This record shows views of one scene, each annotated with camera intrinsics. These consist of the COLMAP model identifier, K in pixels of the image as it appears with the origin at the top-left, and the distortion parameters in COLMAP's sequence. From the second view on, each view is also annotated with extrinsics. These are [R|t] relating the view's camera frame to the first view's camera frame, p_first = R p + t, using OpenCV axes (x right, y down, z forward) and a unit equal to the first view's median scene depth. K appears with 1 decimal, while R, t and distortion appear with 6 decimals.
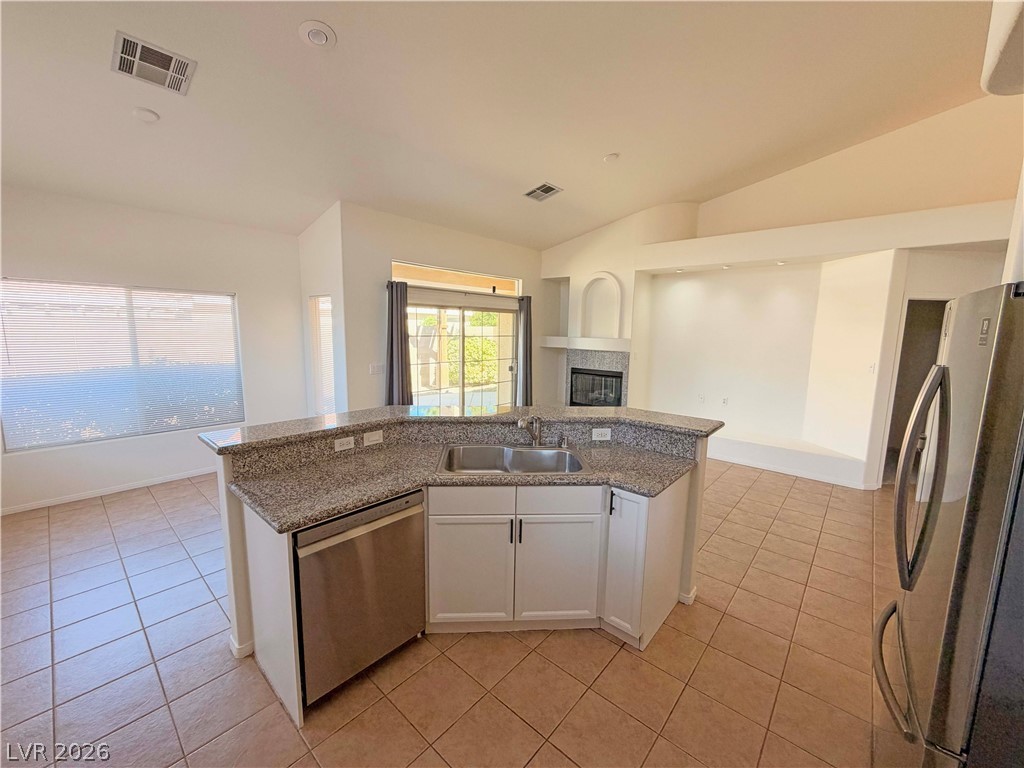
lens RADIAL K [[410.2, 0, 508.8], [0, 410.2, 384.6], [0, 0, 1]] dist [-0.000257, -0.000213]
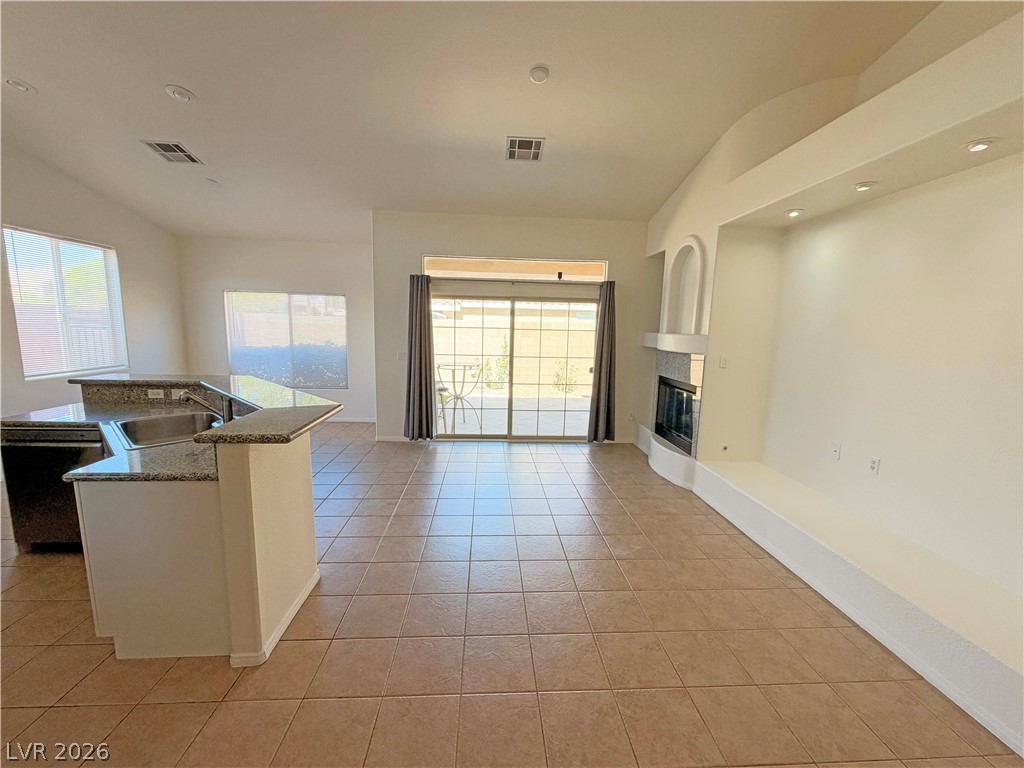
lens RADIAL K [[410.2, 0, 509.7], [0, 410.2, 386.5], [0, 0, 1]] dist [-0.000257, -0.000213]
pose [[0.704665, 0.104023, -0.701874, 0.560540], [-0.109900, 0.993259, 0.036872, -0.023378], [0.700978, 0.051153, 0.711346, 0.353089]]
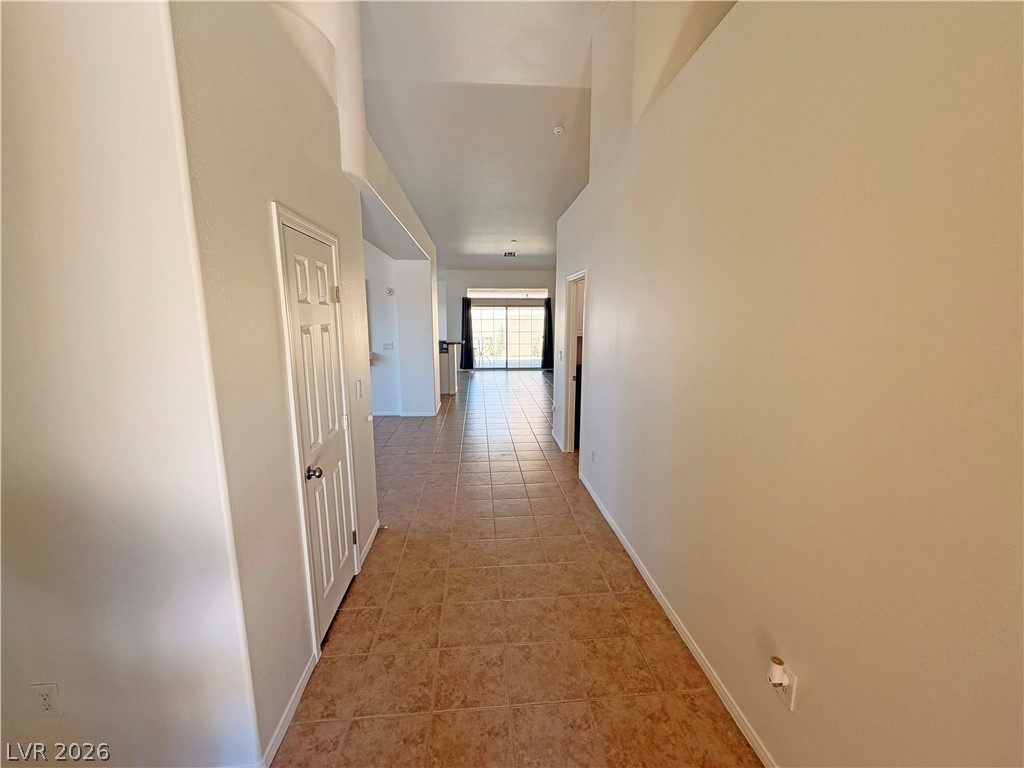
lens RADIAL K [[410.2, 0, 512.1], [0, 410.2, 378.5], [0, 0, 1]] dist [-0.000257, -0.000213]
pose [[0.724258, 0.086231, -0.684116, 1.387950], [-0.081115, 0.995915, 0.039658, 0.095877], [0.684742, 0.026770, 0.728294, -0.497021]]
